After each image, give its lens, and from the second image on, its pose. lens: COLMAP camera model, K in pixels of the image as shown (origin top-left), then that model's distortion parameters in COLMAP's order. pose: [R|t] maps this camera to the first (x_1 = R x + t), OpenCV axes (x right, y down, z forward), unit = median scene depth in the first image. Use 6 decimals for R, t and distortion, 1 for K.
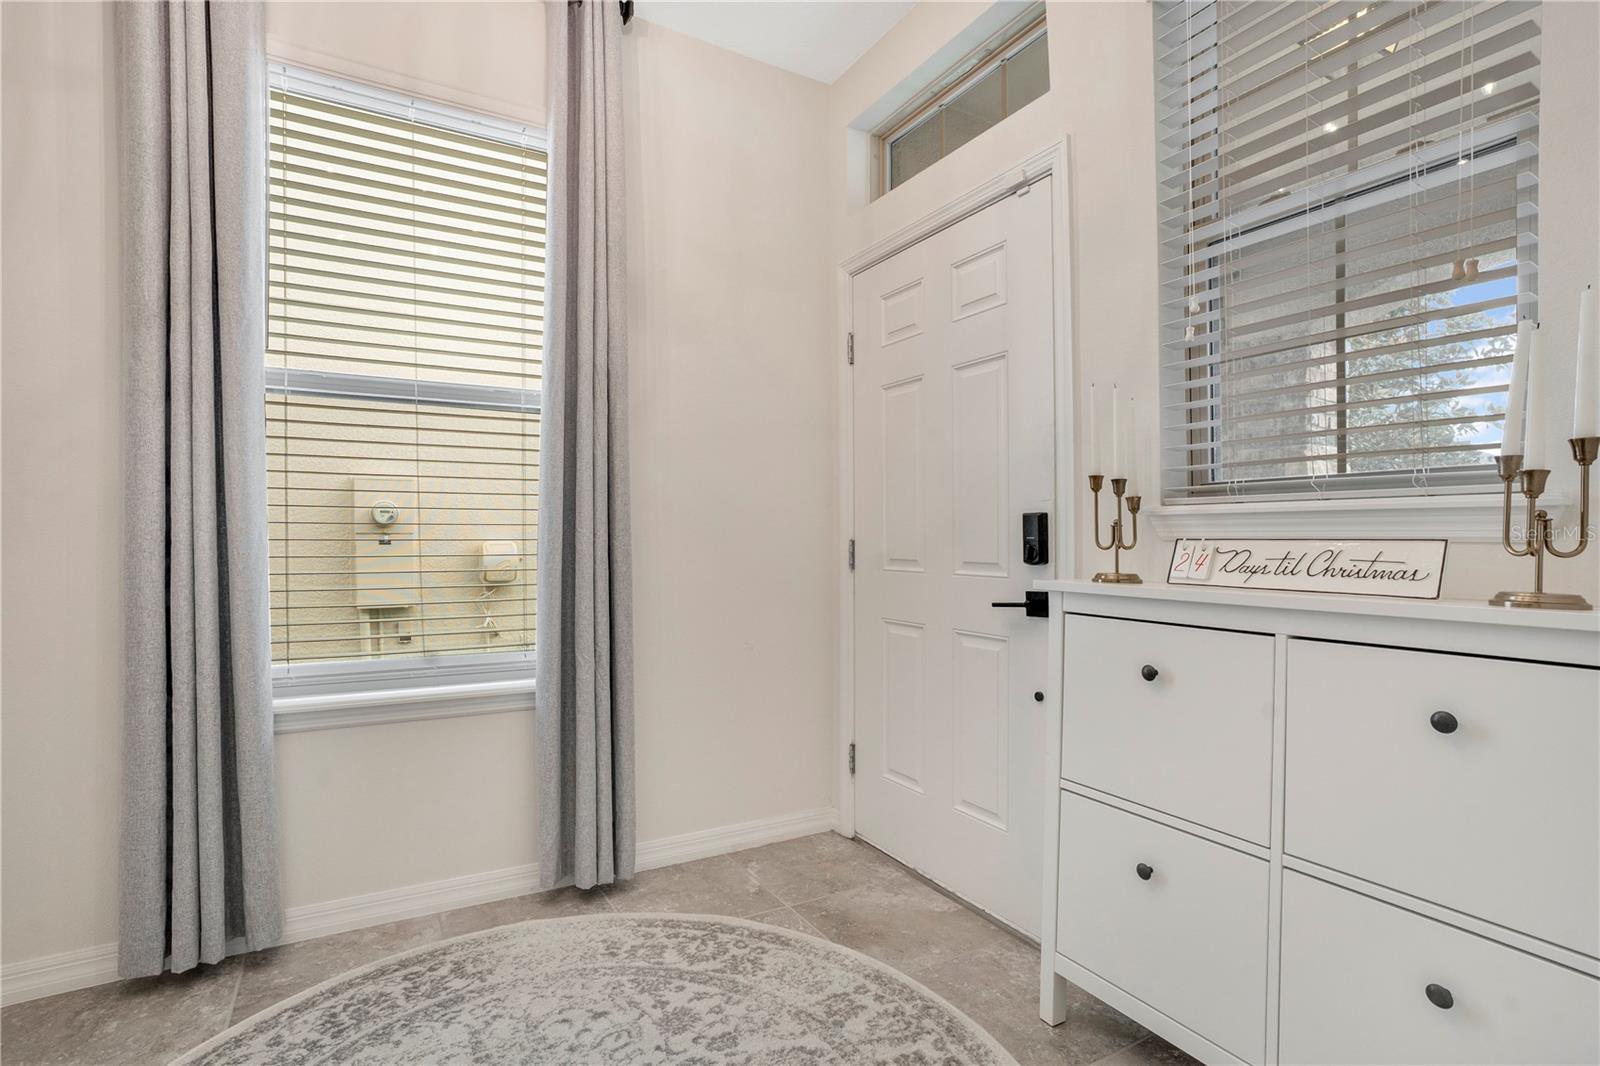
lens RADIAL K [[763.9, 0, 800.0], [0, 763.9, 547.2], [0, 0, 1]] dist [-0.051552, 0.013703]
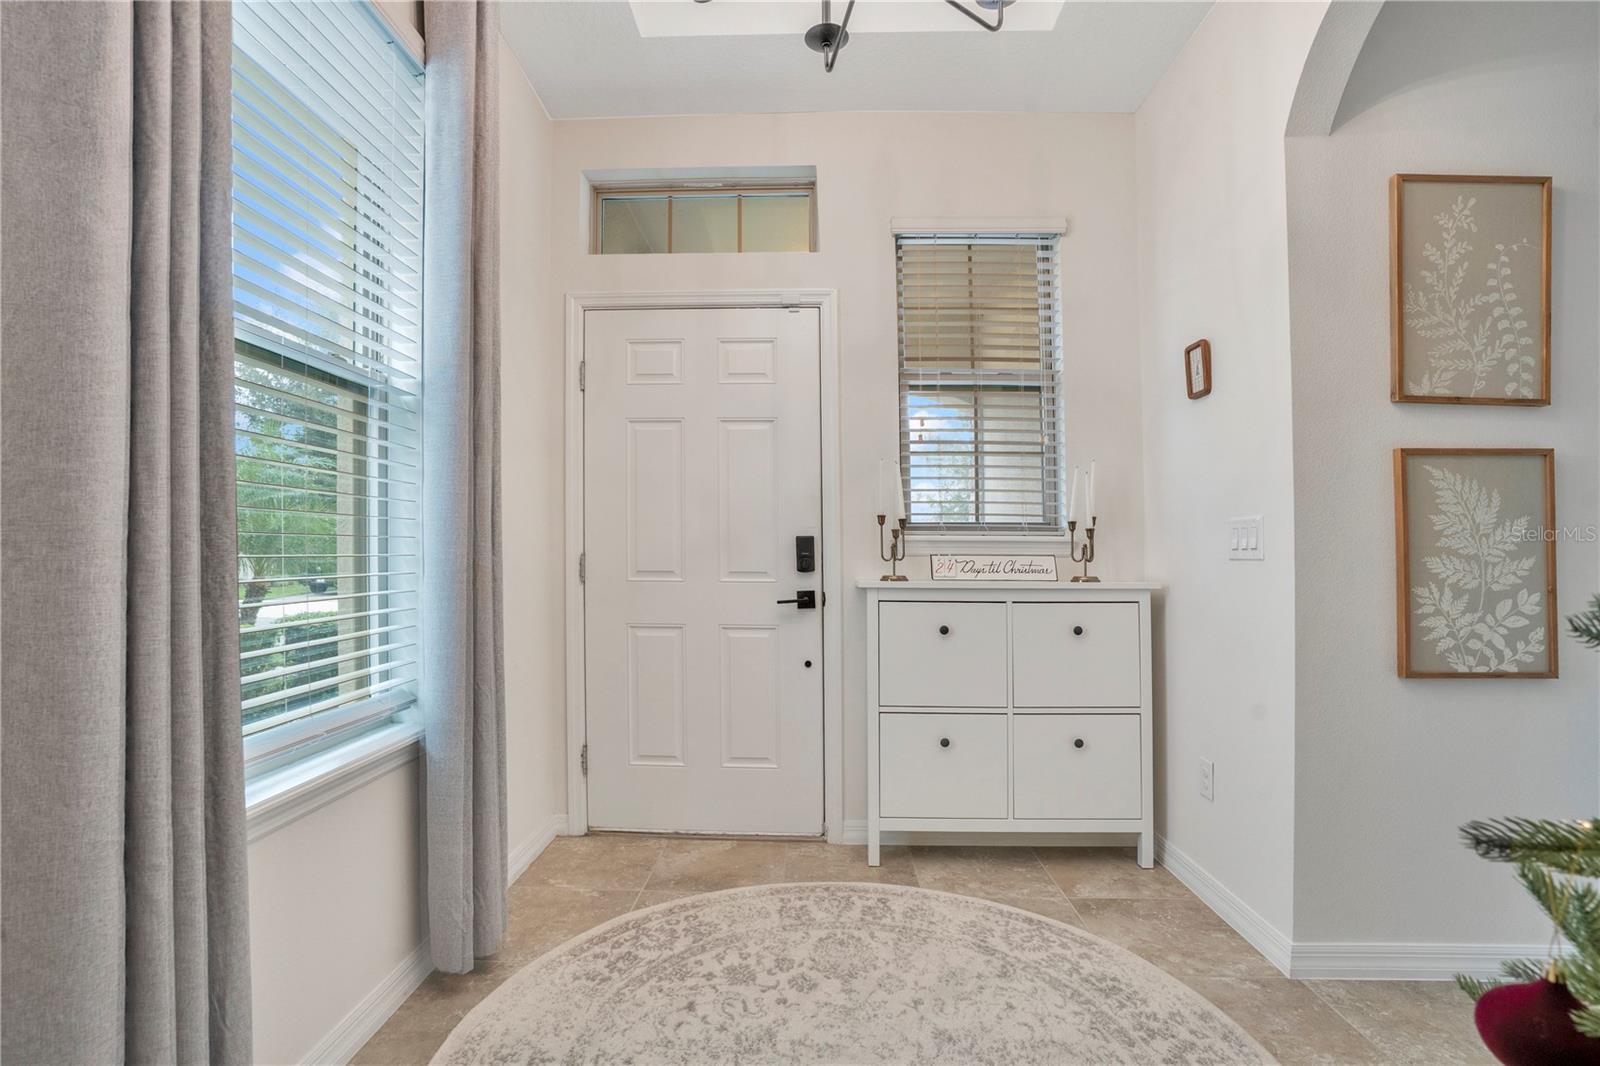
lens RADIAL K [[748.9, 0, 795.7], [0, 748.9, 533.8], [0, 0, 1]] dist [-0.071150, 0.024947]
pose [[0.526229, 0.021829, 0.850062, -0.990573], [0.005585, 0.999560, -0.029126, -0.009250], [-0.850324, 0.020075, 0.525876, 0.294022]]
